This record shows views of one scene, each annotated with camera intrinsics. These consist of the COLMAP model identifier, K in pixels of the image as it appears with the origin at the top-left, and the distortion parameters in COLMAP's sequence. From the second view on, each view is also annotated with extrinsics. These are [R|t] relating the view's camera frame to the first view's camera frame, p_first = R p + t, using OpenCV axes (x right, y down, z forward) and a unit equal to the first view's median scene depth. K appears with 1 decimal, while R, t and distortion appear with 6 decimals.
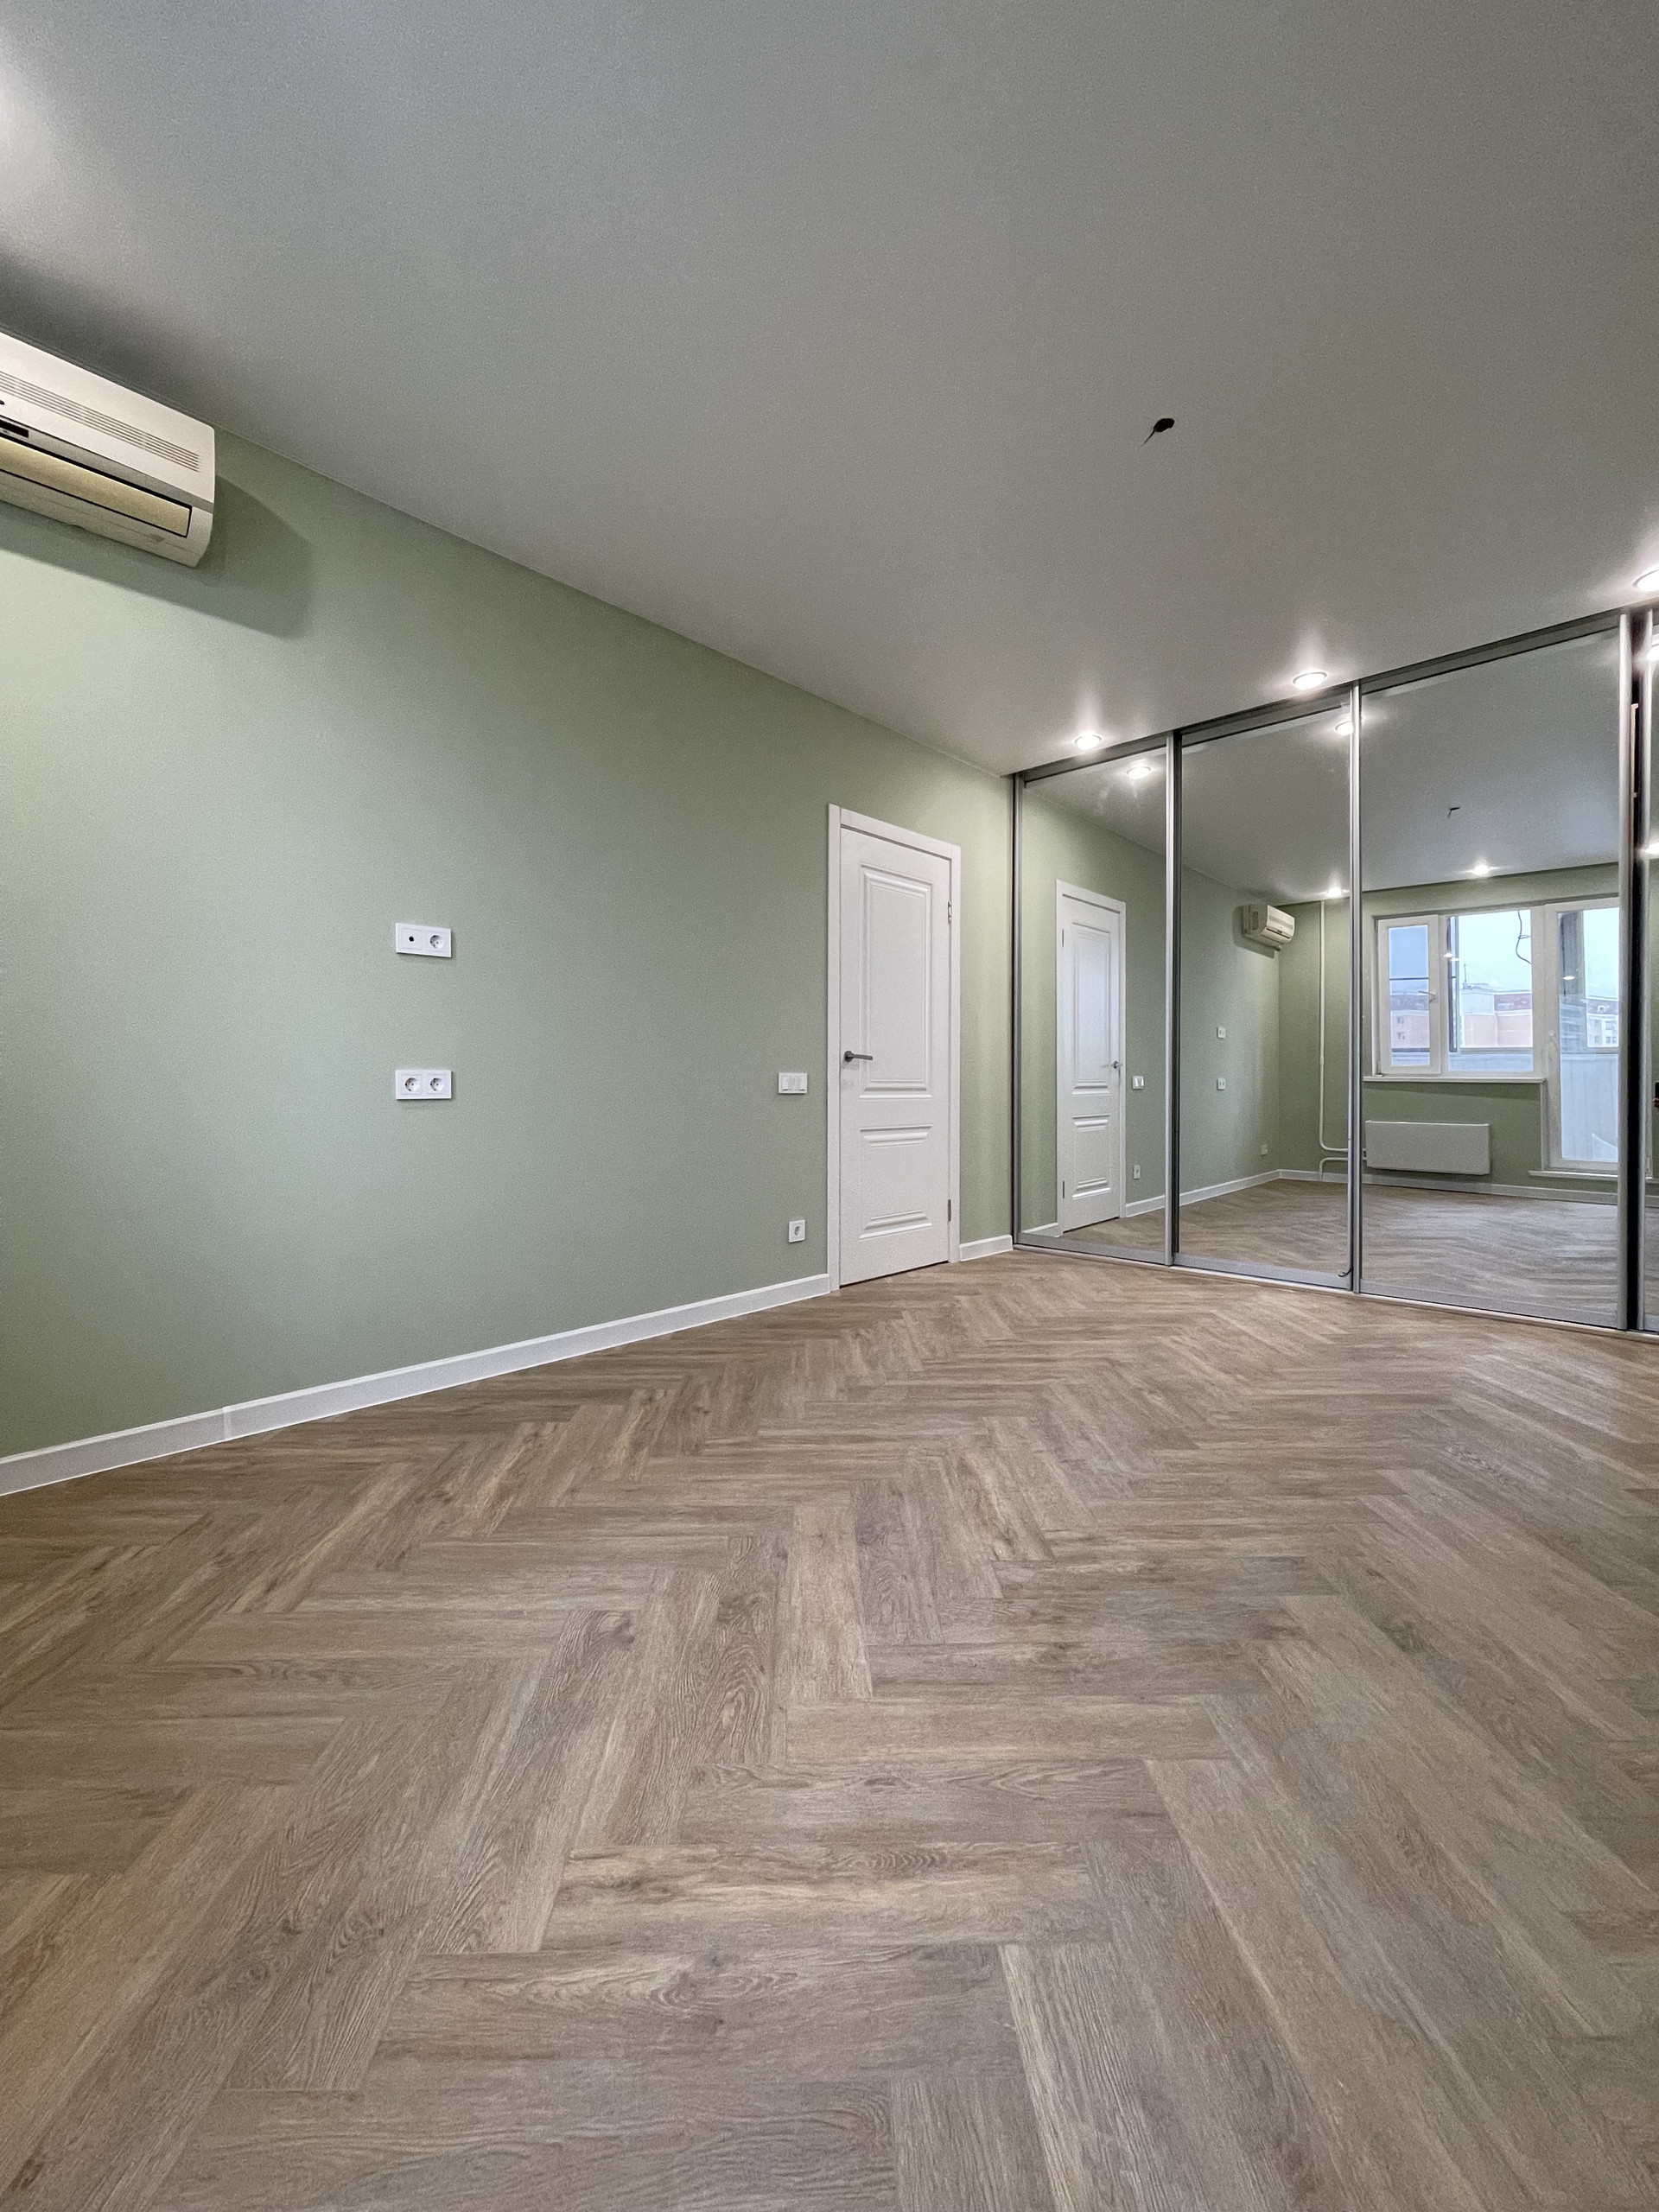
lens RADIAL K [[909.4, 0, 816.6], [0, 909.4, 1087.7], [0, 0, 1]] dist [0.001500, 0.001022]
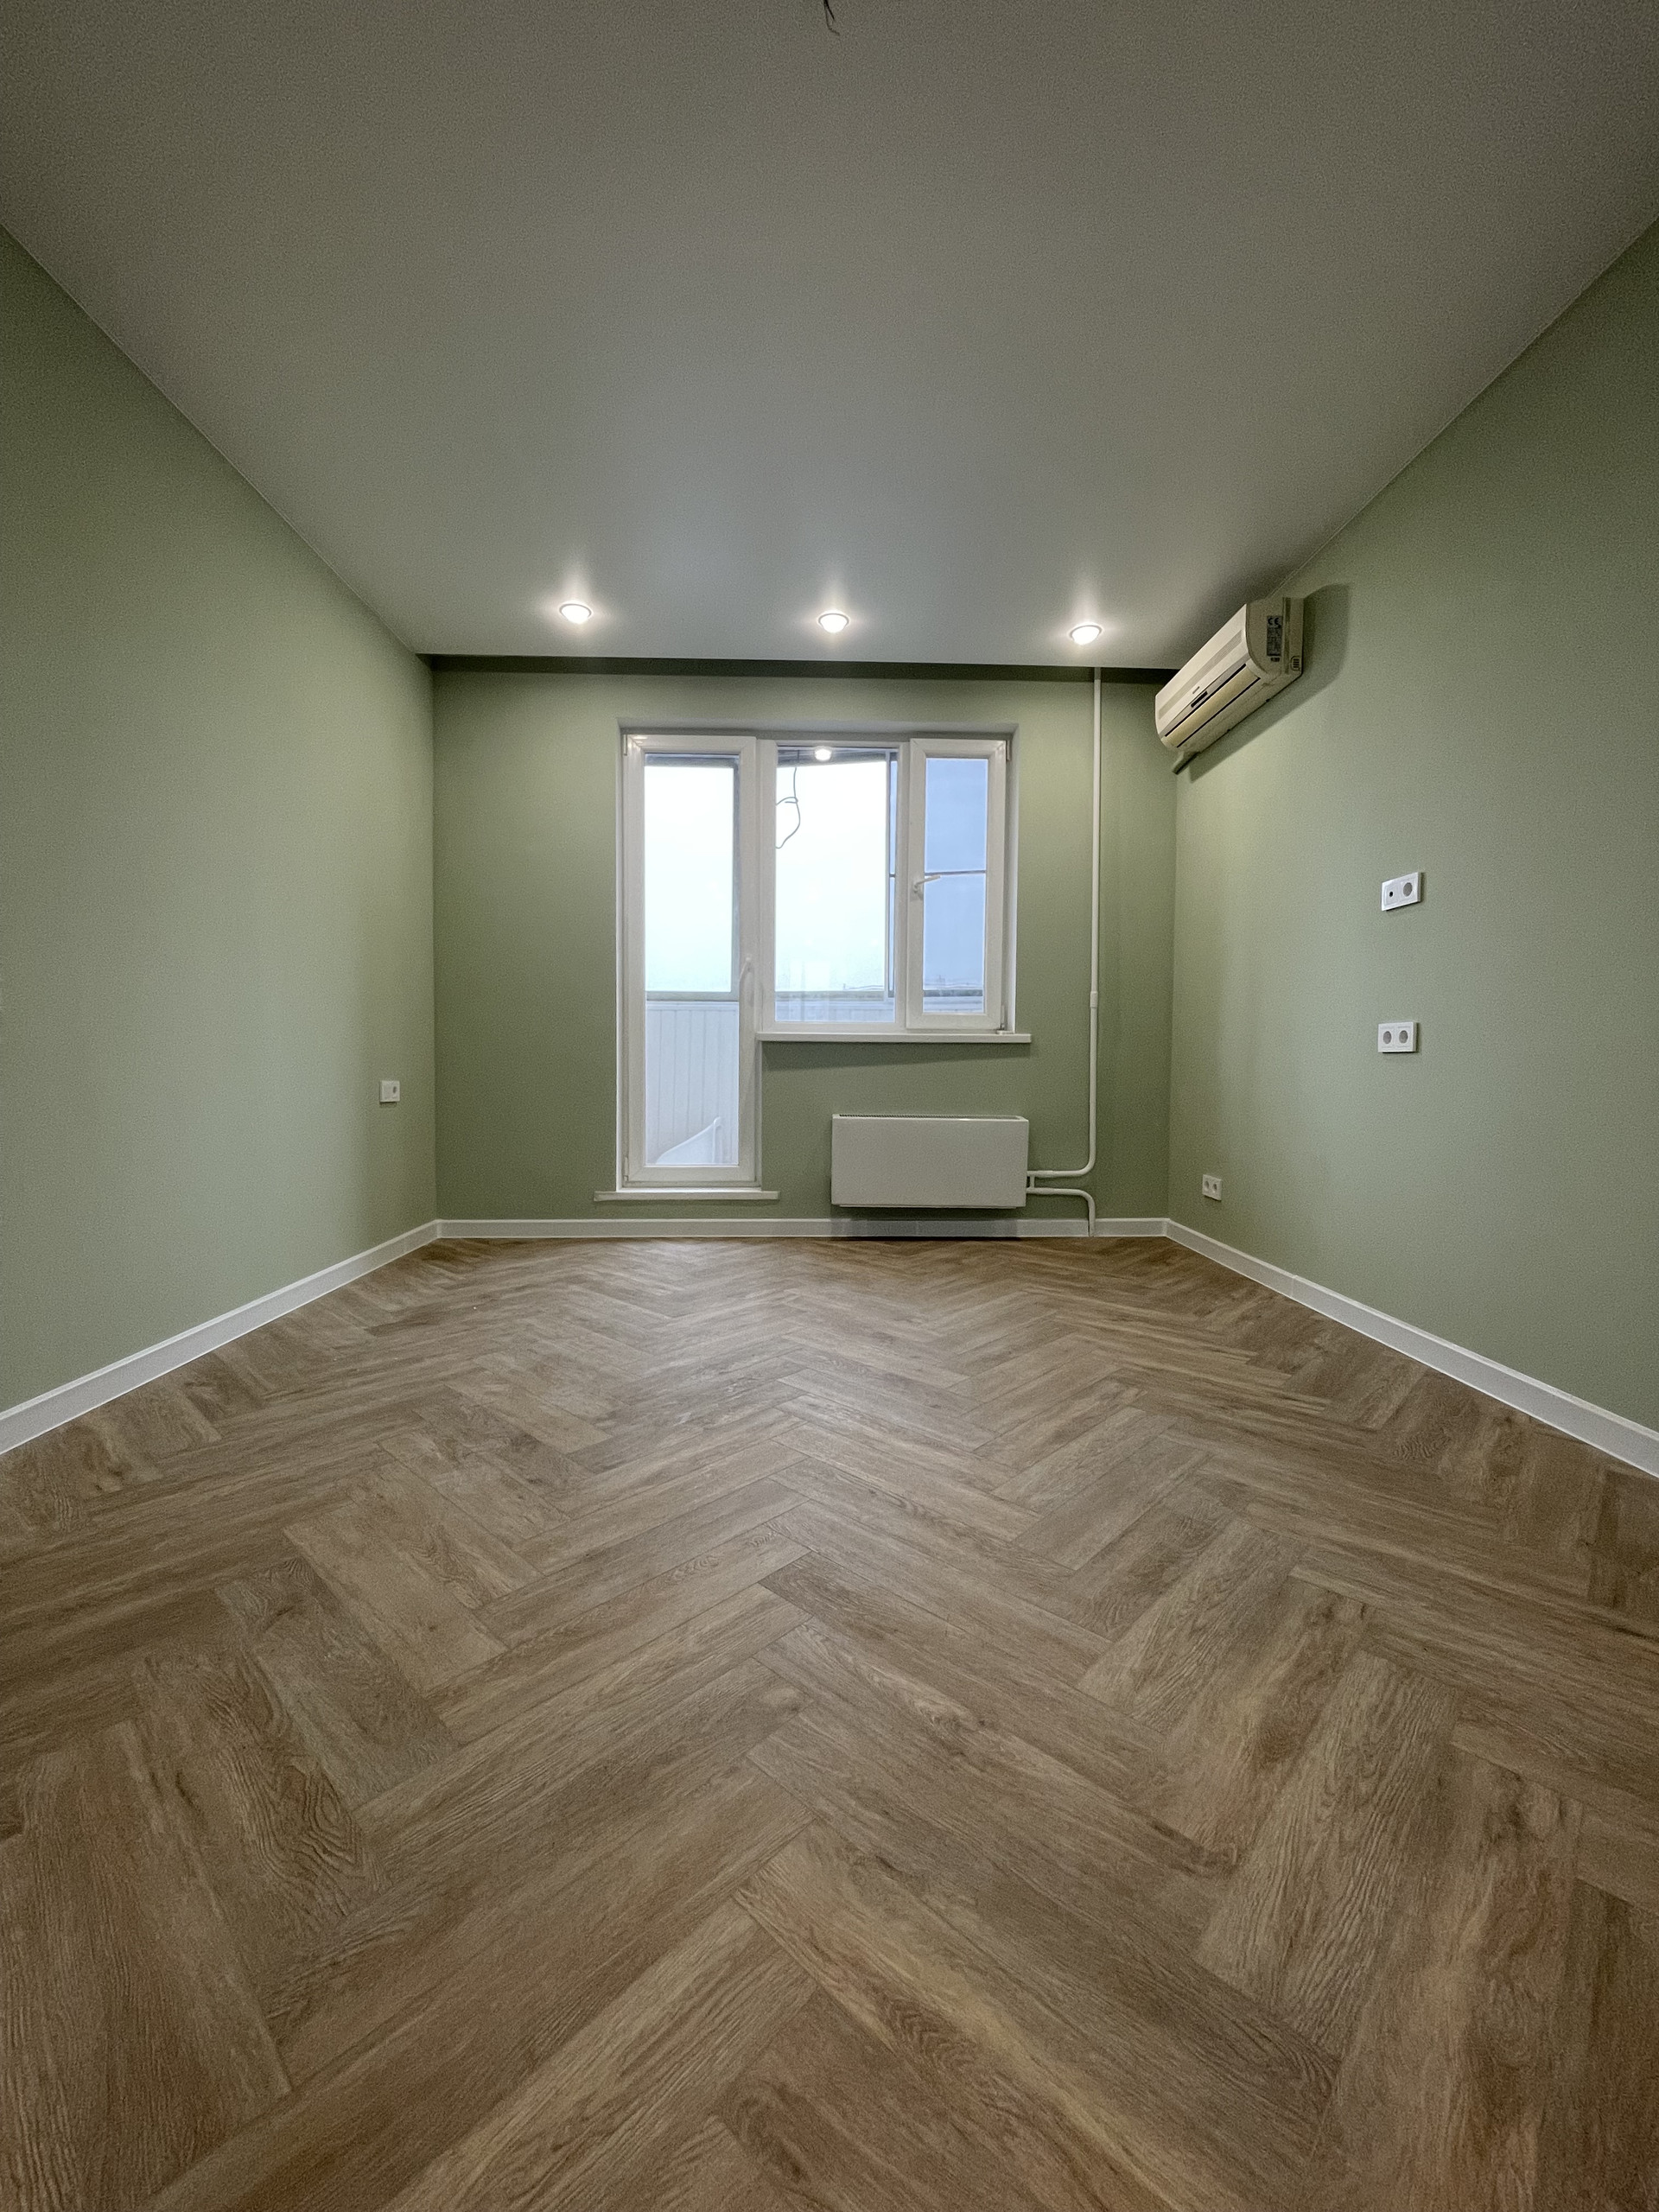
lens RADIAL K [[888.8, 0, 828.4], [0, 888.8, 1094.6], [0, 0, 1]] dist [0.000992, 0.000792]
pose [[-0.703263, 0.021844, -0.710594, 0.507403], [-0.009801, 0.999135, 0.040413, 0.017904], [0.710862, 0.035386, -0.702440, 0.901486]]
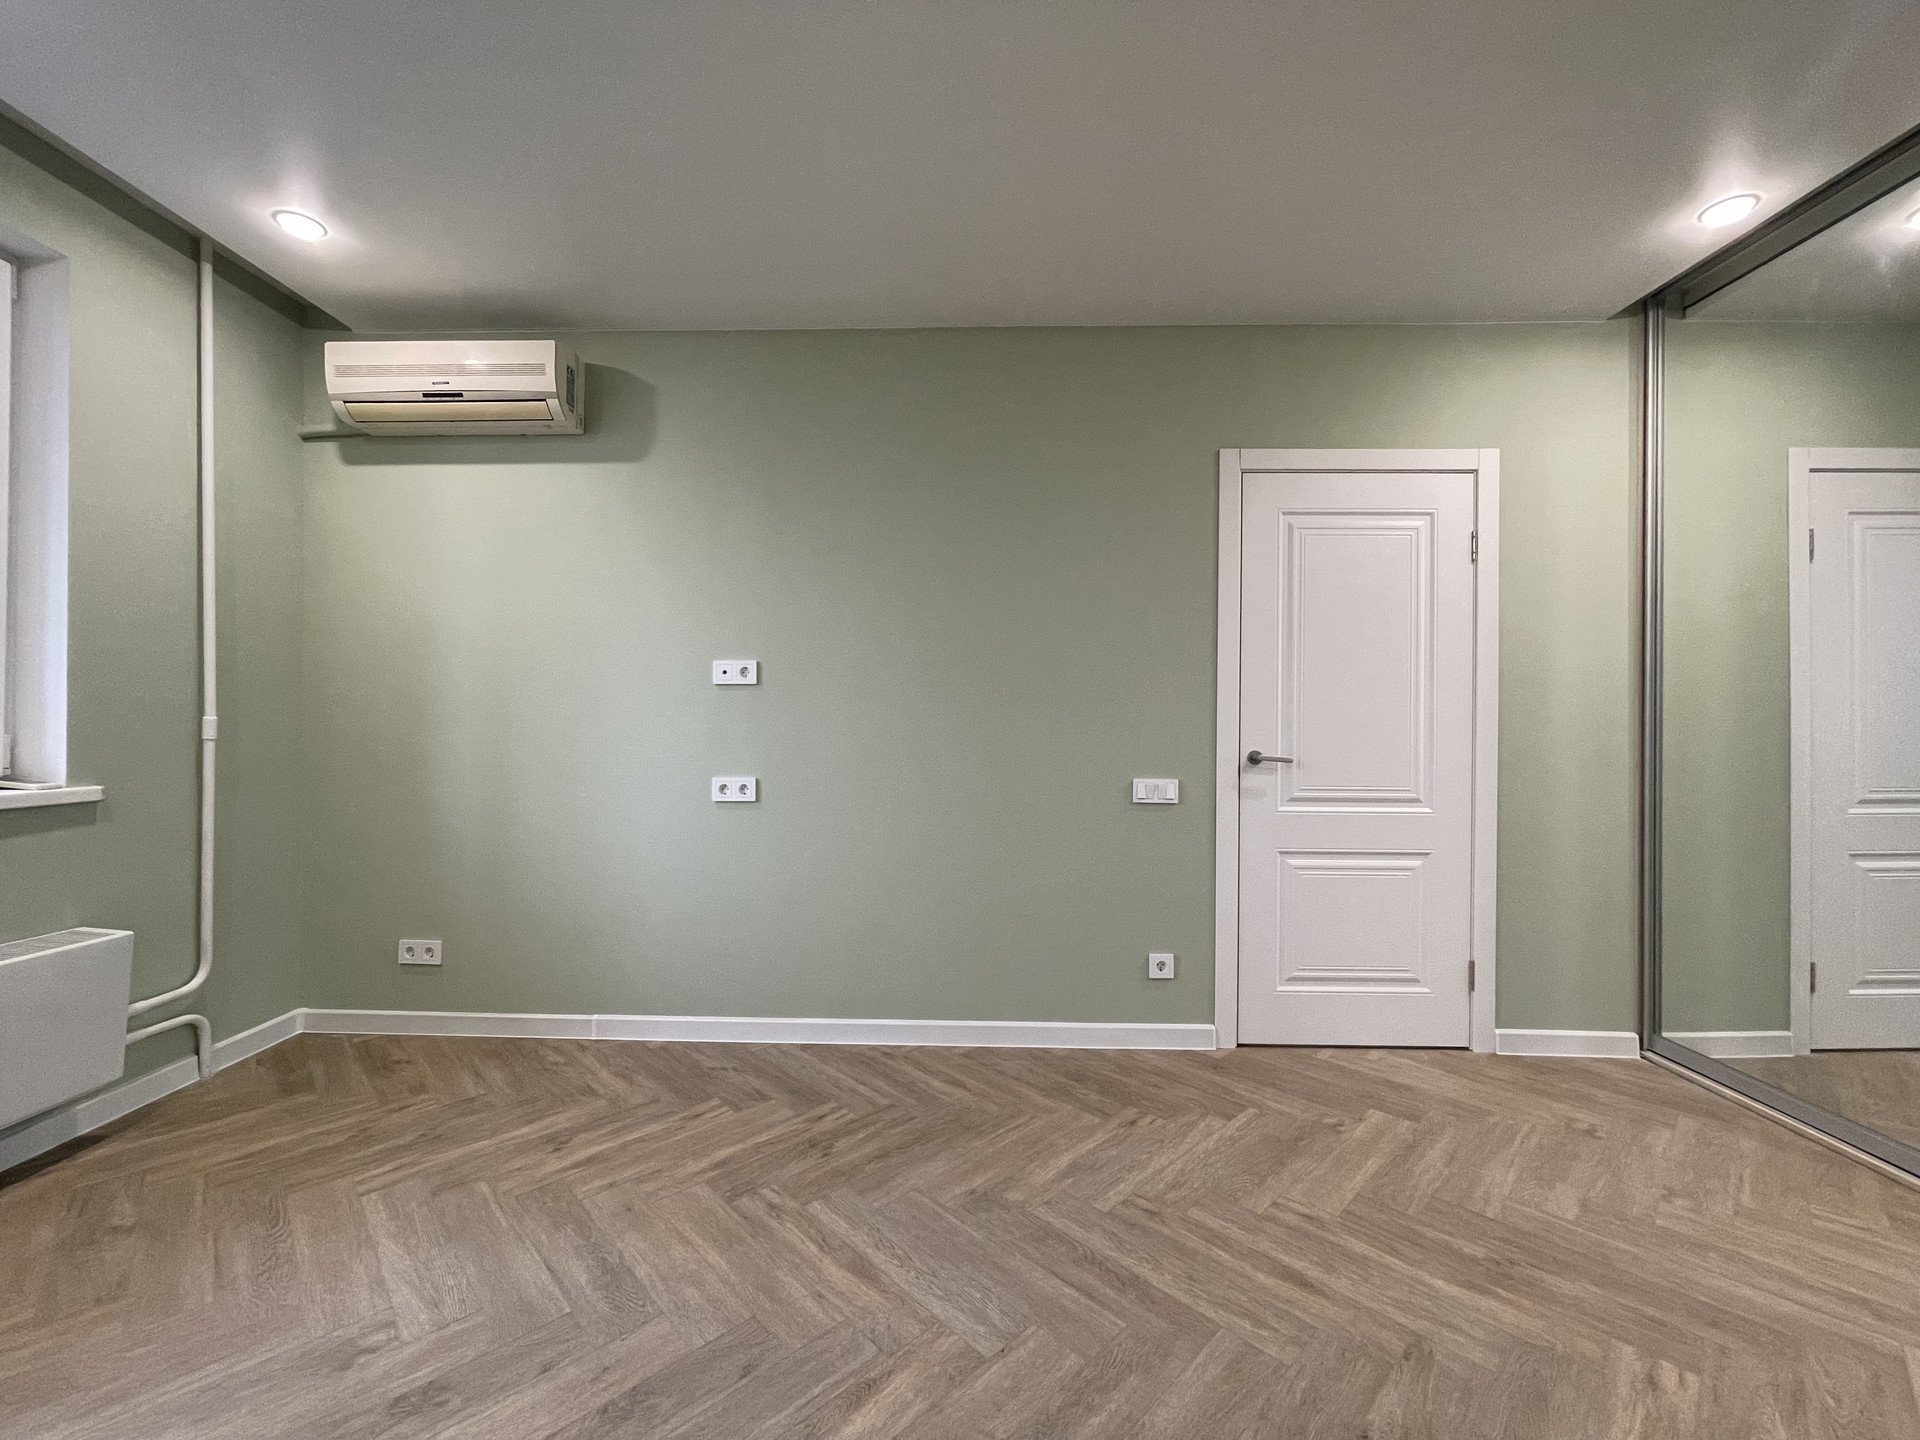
lens RADIAL K [[773.0, 0, 945.3], [0, 773.0, 732.0], [0, 0, 1]] dist [-0.005603, -0.000335]
pose [[0.666675, 0.003017, -0.745342, 0.385638], [-0.004996, 0.999987, -0.000421, -0.059868], [0.745332, 0.004004, 0.666682, 0.375427]]
